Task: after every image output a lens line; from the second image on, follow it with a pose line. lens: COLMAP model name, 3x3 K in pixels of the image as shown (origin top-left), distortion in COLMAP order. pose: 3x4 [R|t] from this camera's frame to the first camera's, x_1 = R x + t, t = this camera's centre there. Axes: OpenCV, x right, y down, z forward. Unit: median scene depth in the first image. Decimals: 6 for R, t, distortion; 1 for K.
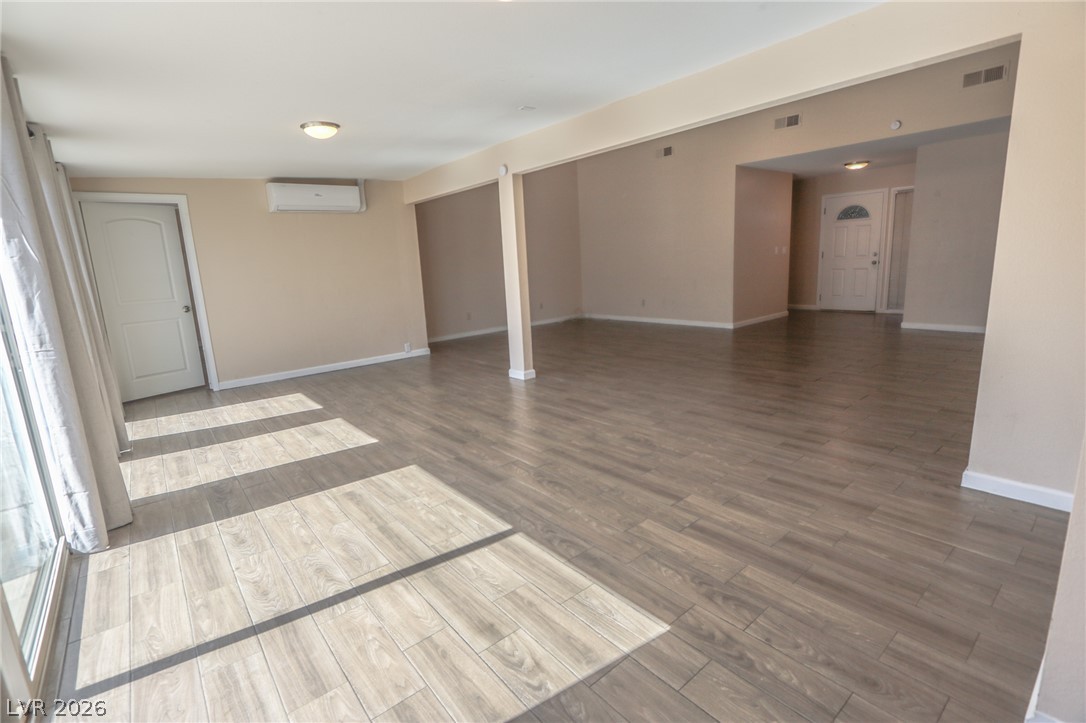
lens RADIAL K [[495.4, 0, 534.6], [0, 495.4, 356.1], [0, 0, 1]] dist [-0.014005, -0.000267]
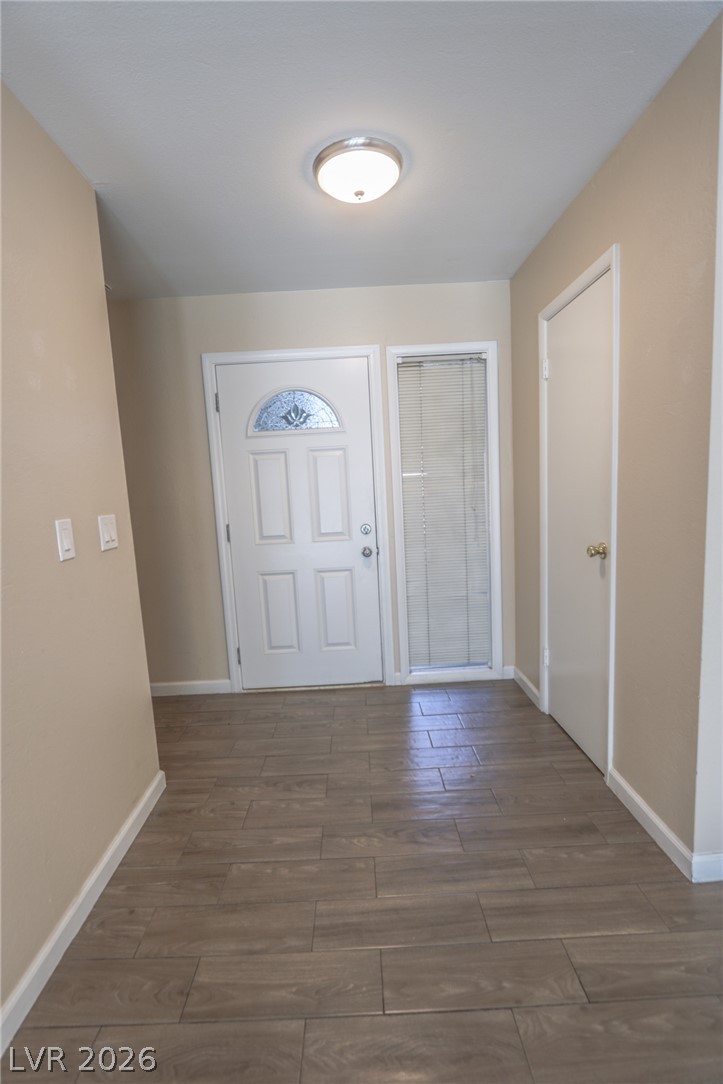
lens RADIAL K [[494.5, 0, 353.9], [0, 494.5, 543.0], [0, 0, 1]] dist [-0.014005, -0.000267]
pose [[0.635118, -0.086205, 0.767590, 0.392544], [0.171077, 0.984771, -0.030956, -0.179558], [-0.753232, 0.150978, 0.640193, 0.743711]]
